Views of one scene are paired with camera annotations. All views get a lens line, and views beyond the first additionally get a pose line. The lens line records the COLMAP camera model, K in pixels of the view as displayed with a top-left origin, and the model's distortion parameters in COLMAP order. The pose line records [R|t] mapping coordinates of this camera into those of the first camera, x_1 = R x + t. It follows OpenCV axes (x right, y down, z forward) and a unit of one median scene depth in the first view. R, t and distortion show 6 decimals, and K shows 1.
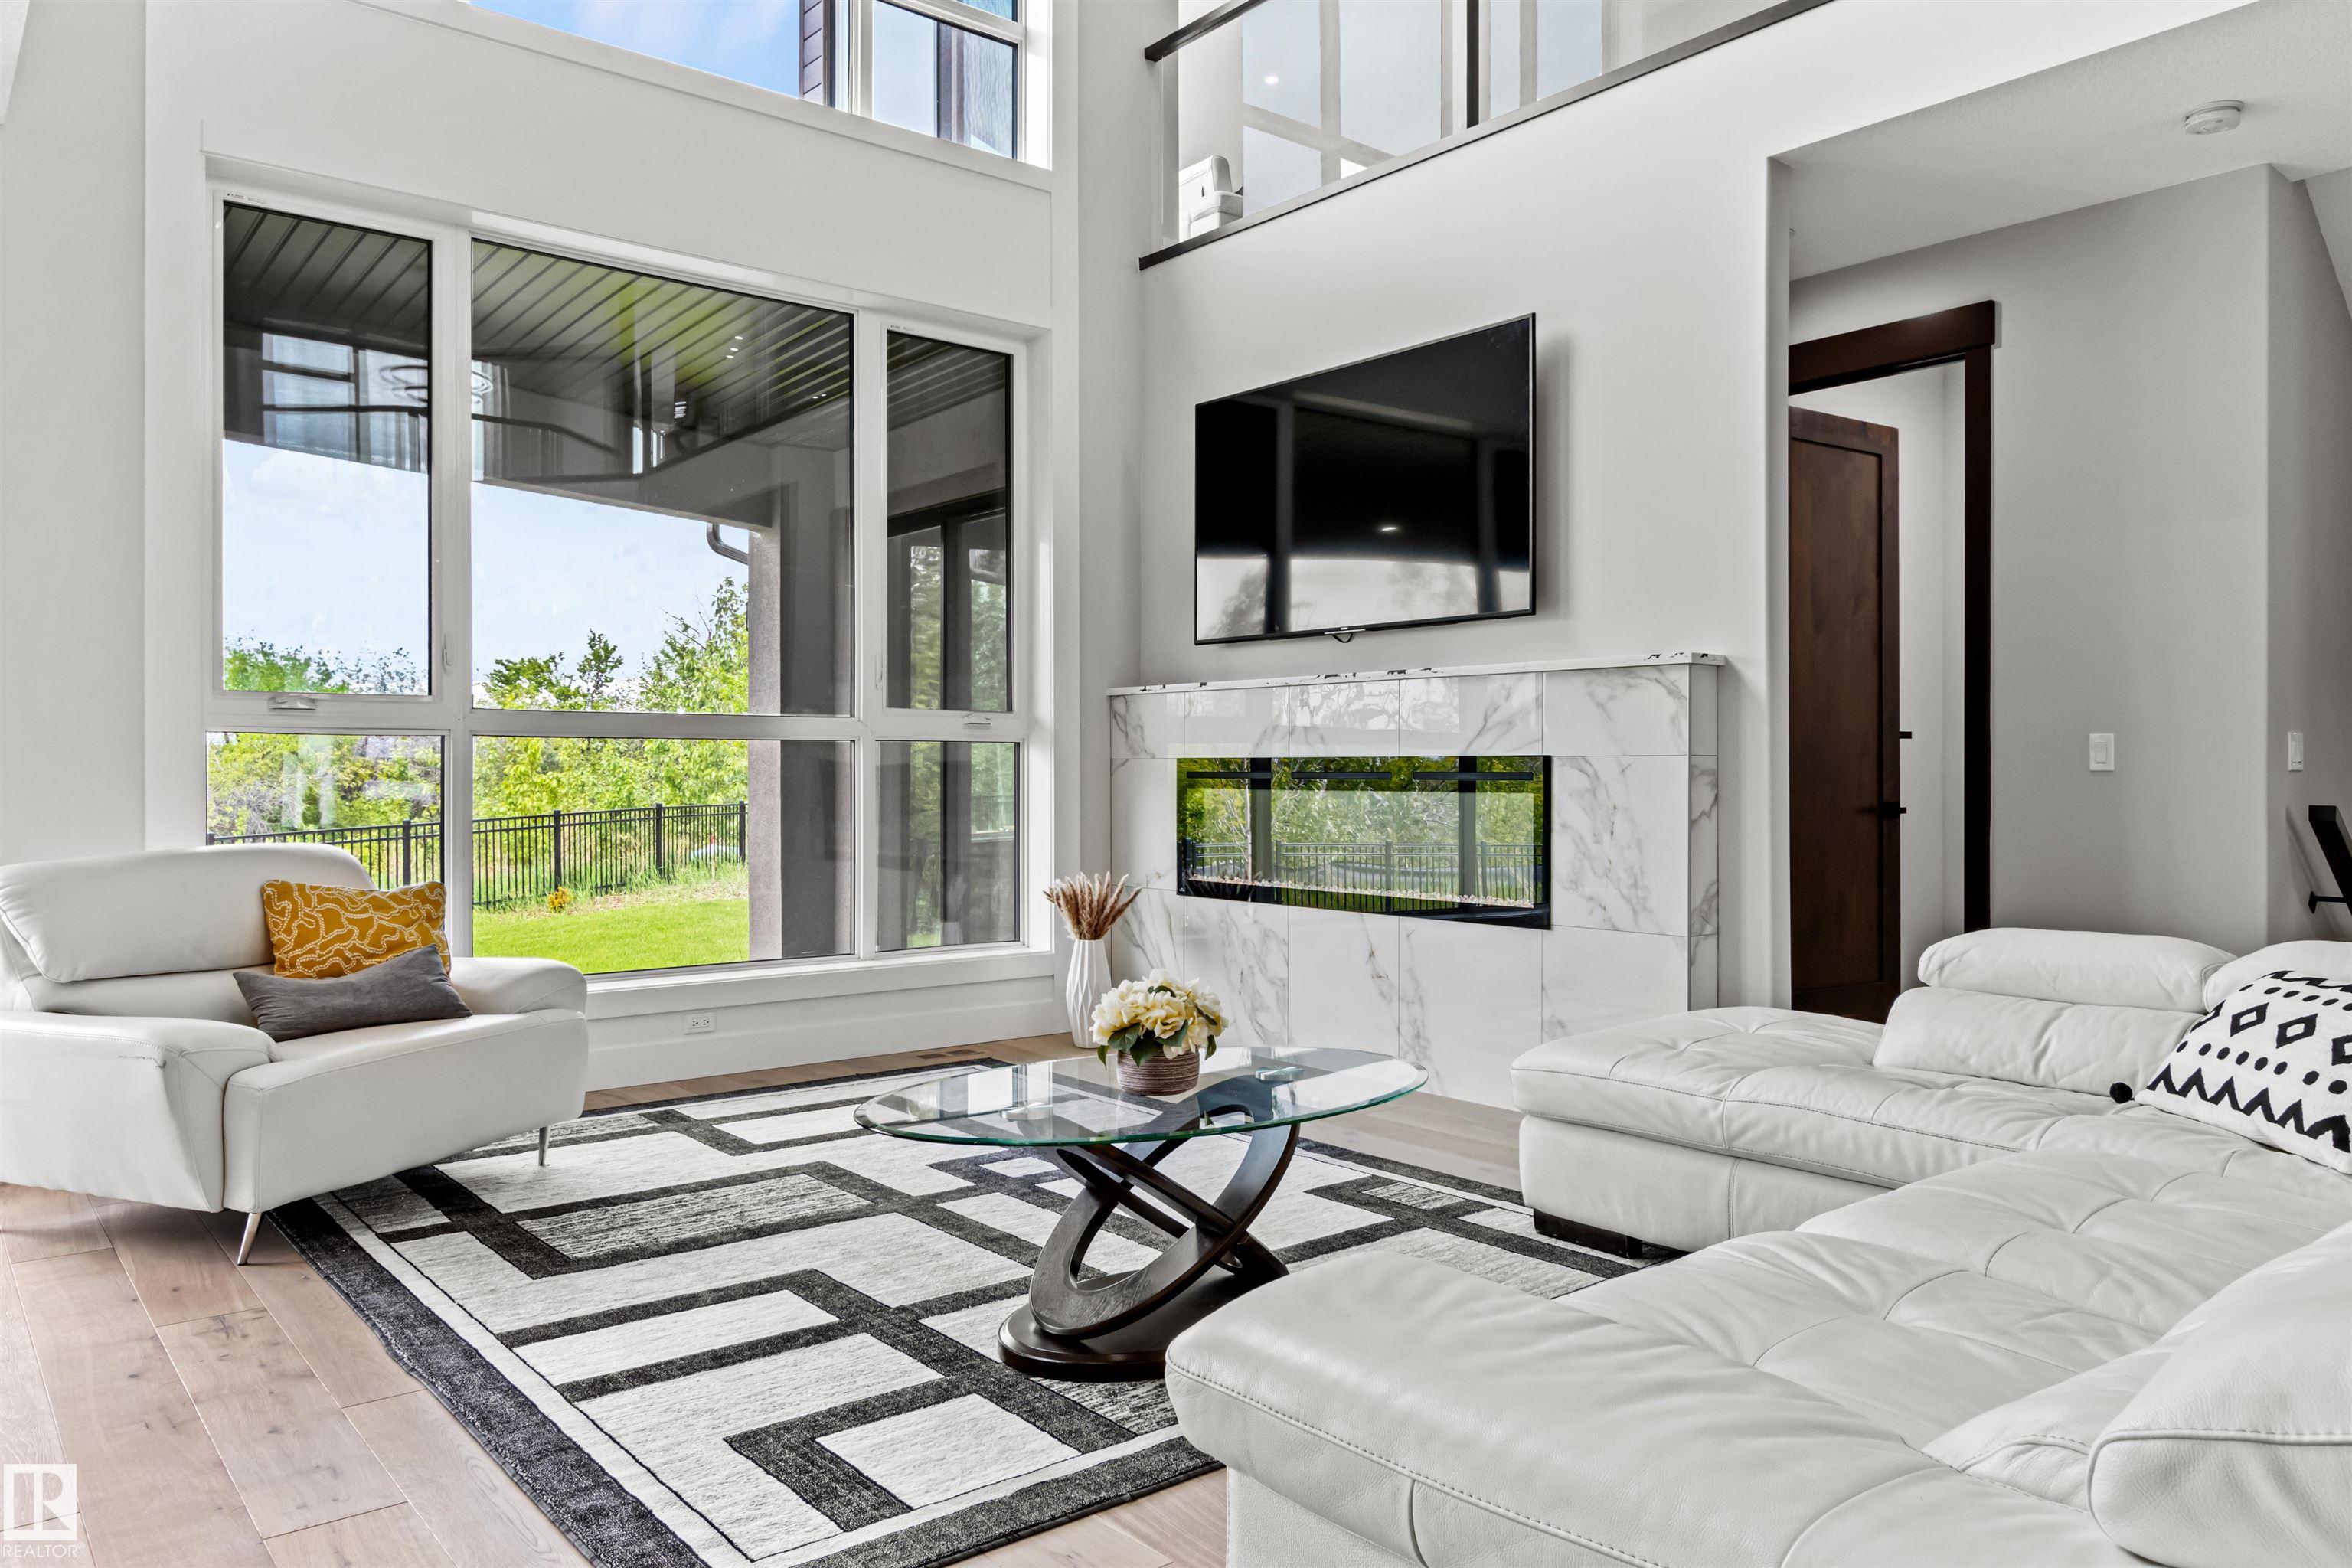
lens RADIAL K [[1598.7, 0, 1172.1], [0, 1598.7, 774.3], [0, 0, 1]] dist [0.005172, 0.000987]
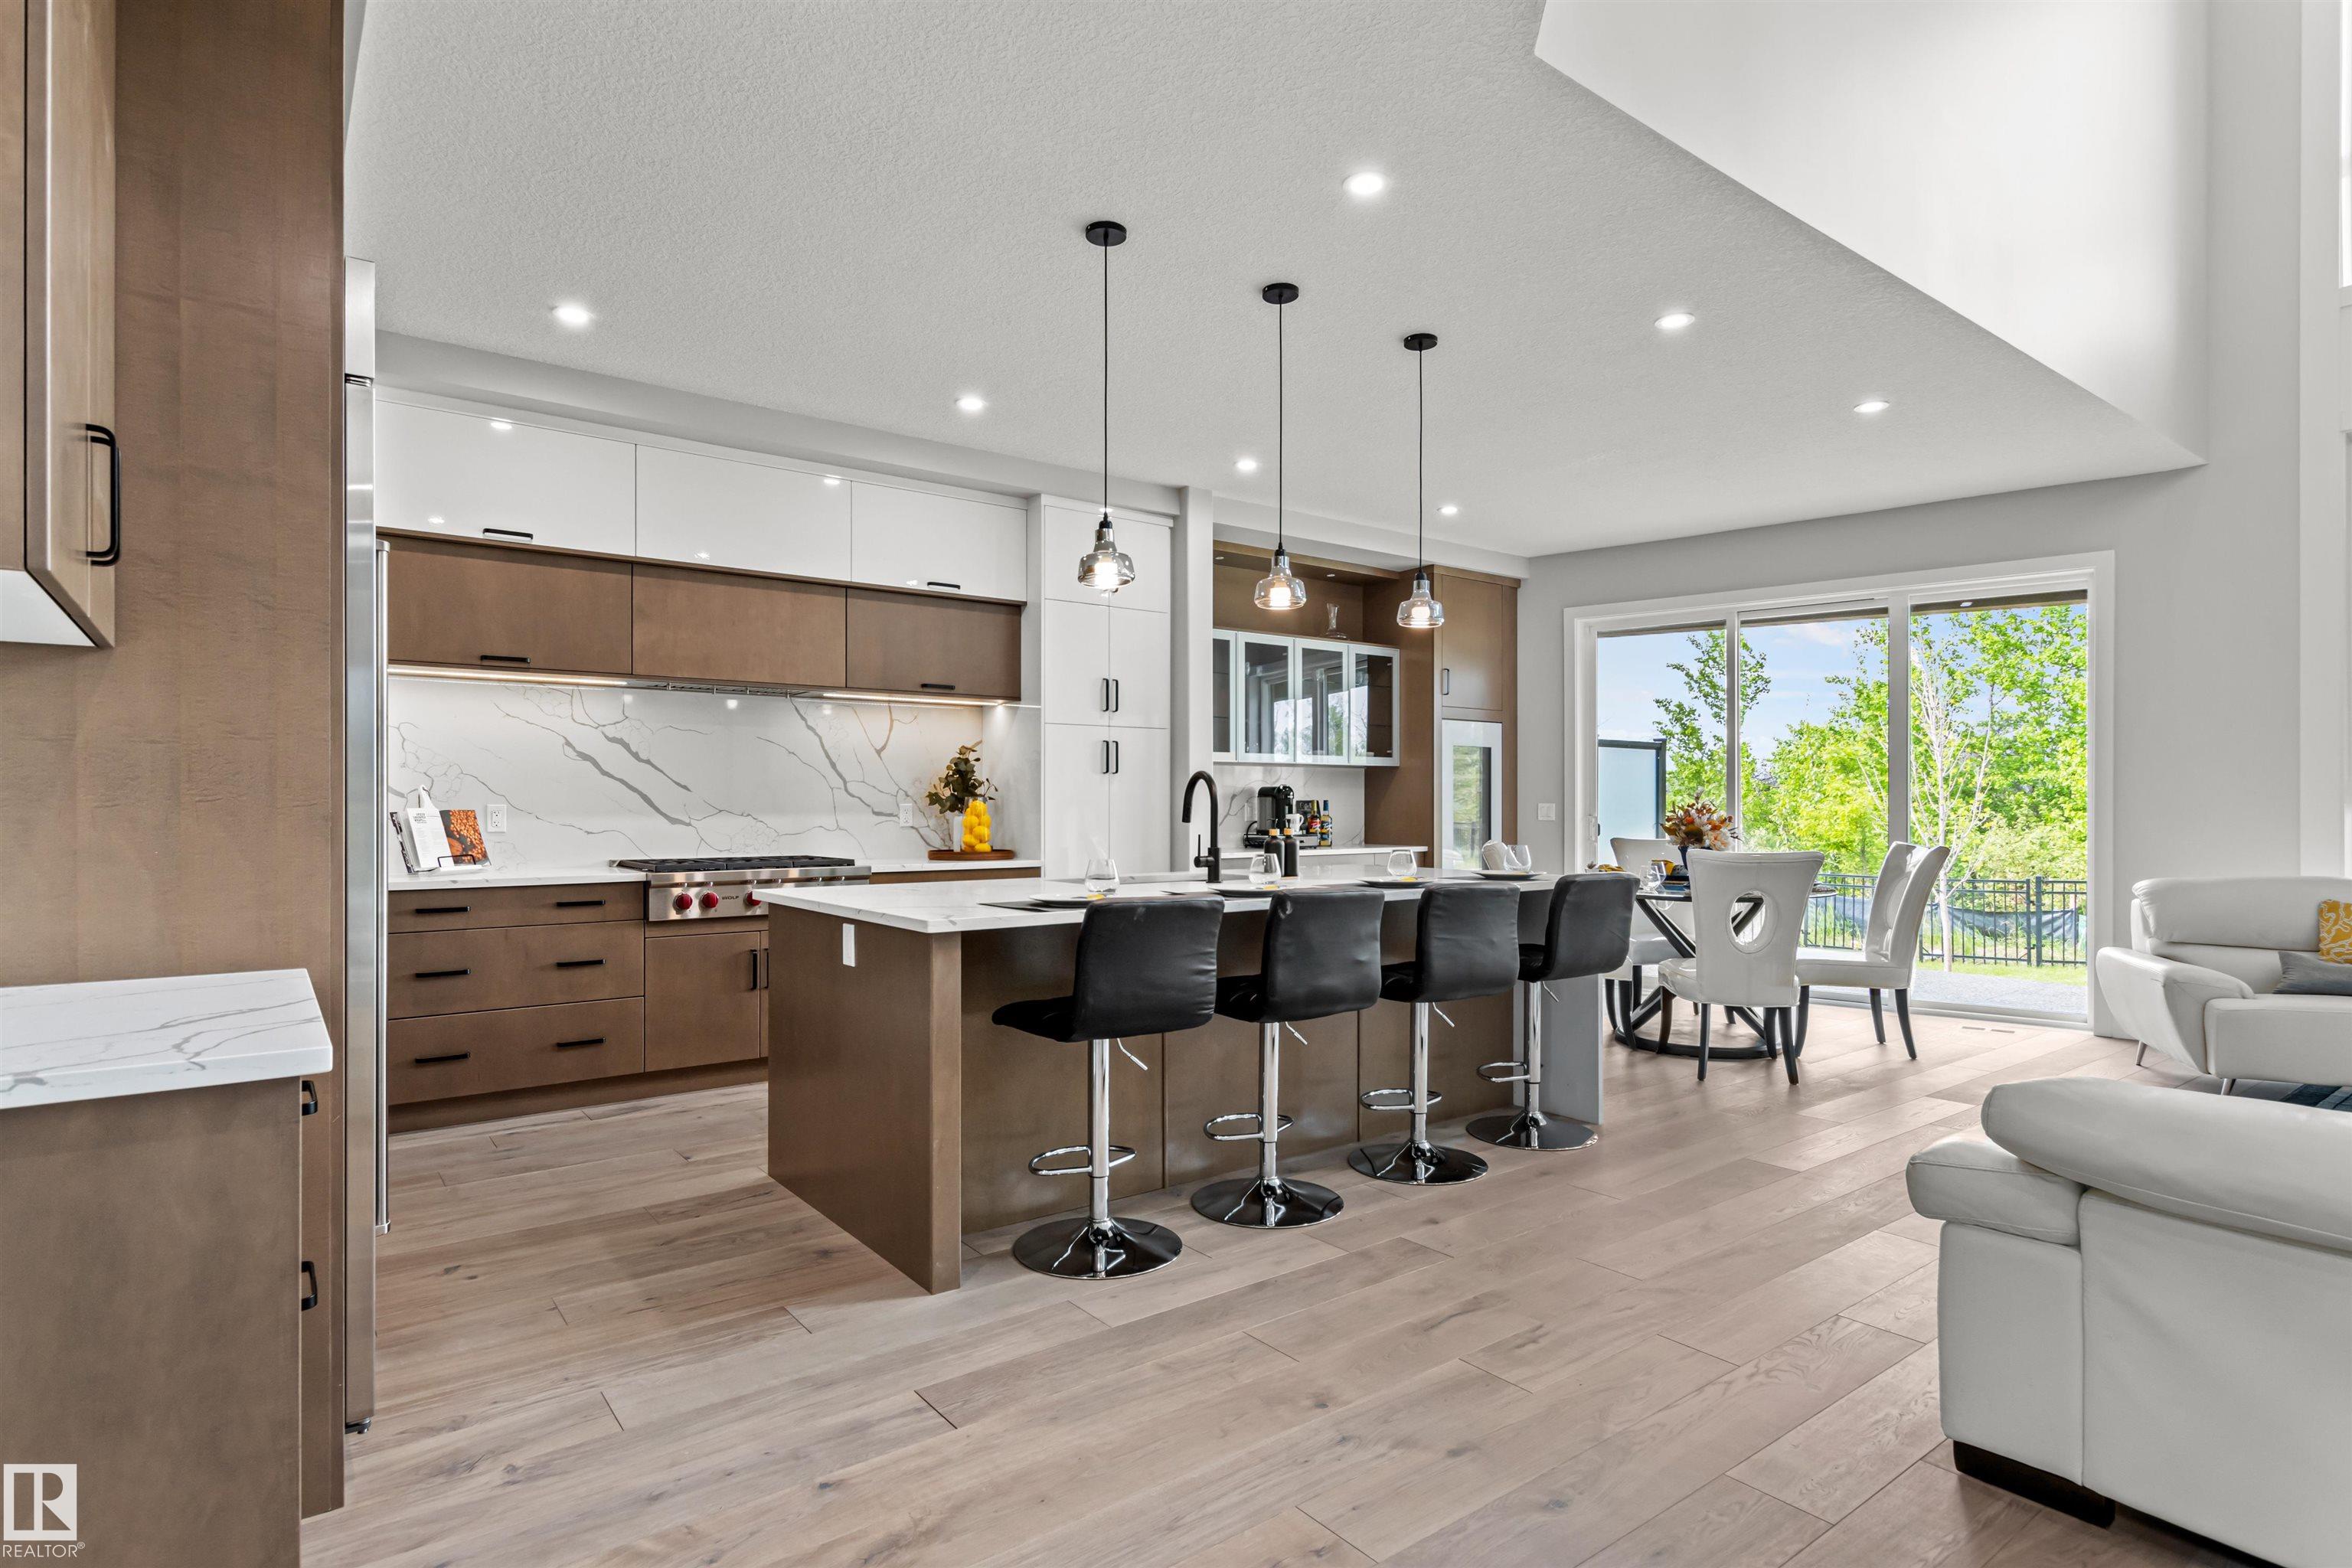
lens RADIAL K [[1215.1, 0, 1167.7], [0, 1215.1, 799.0], [0, 0, 1]] dist [0.004720, -0.000993]
pose [[-0.034260, -0.003843, -0.999406, 0.454211], [-0.003272, 0.999988, -0.003733, -0.016388], [0.999408, 0.003142, -0.034272, -0.068295]]
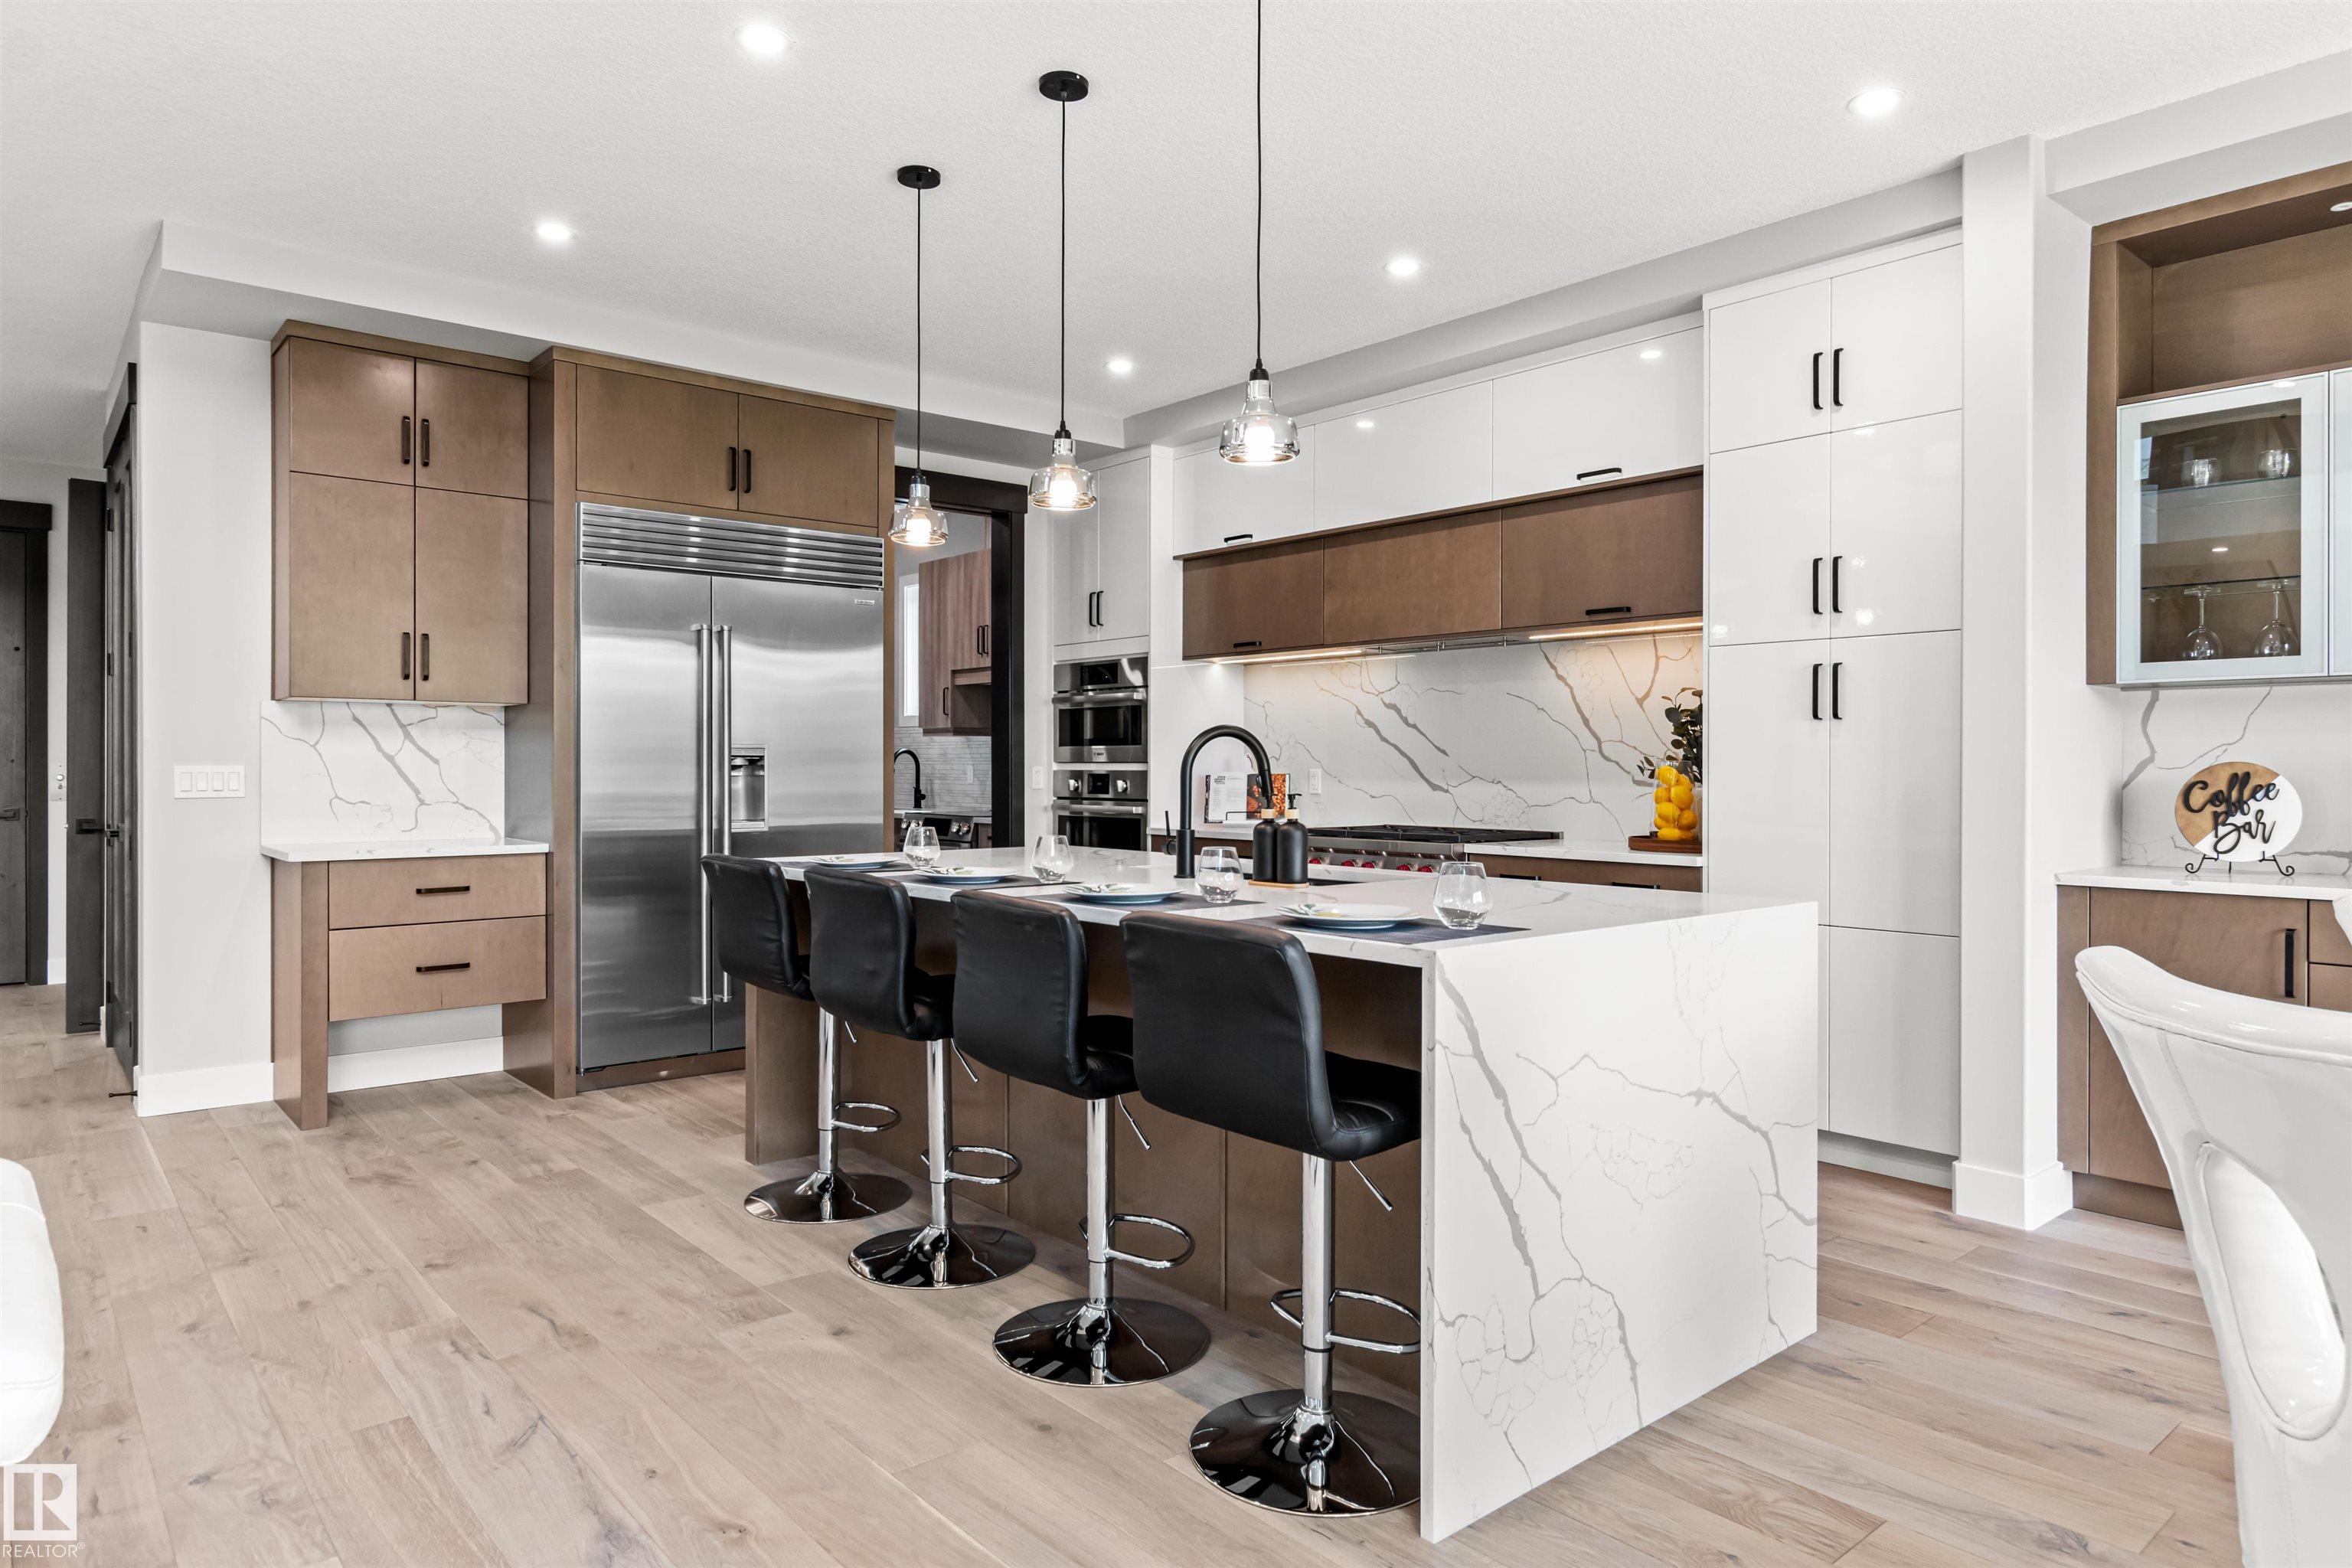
lens RADIAL K [[1403.1, 0, 1159.6], [0, 1403.1, 764.8], [0, 0, 1]] dist [-0.002519, 0.002948]
pose [[-0.999821, -0.001454, -0.018855, -0.189569], [-0.001512, 0.999994, 0.003071, -0.020504], [0.018850, 0.003099, -0.999818, 0.499474]]
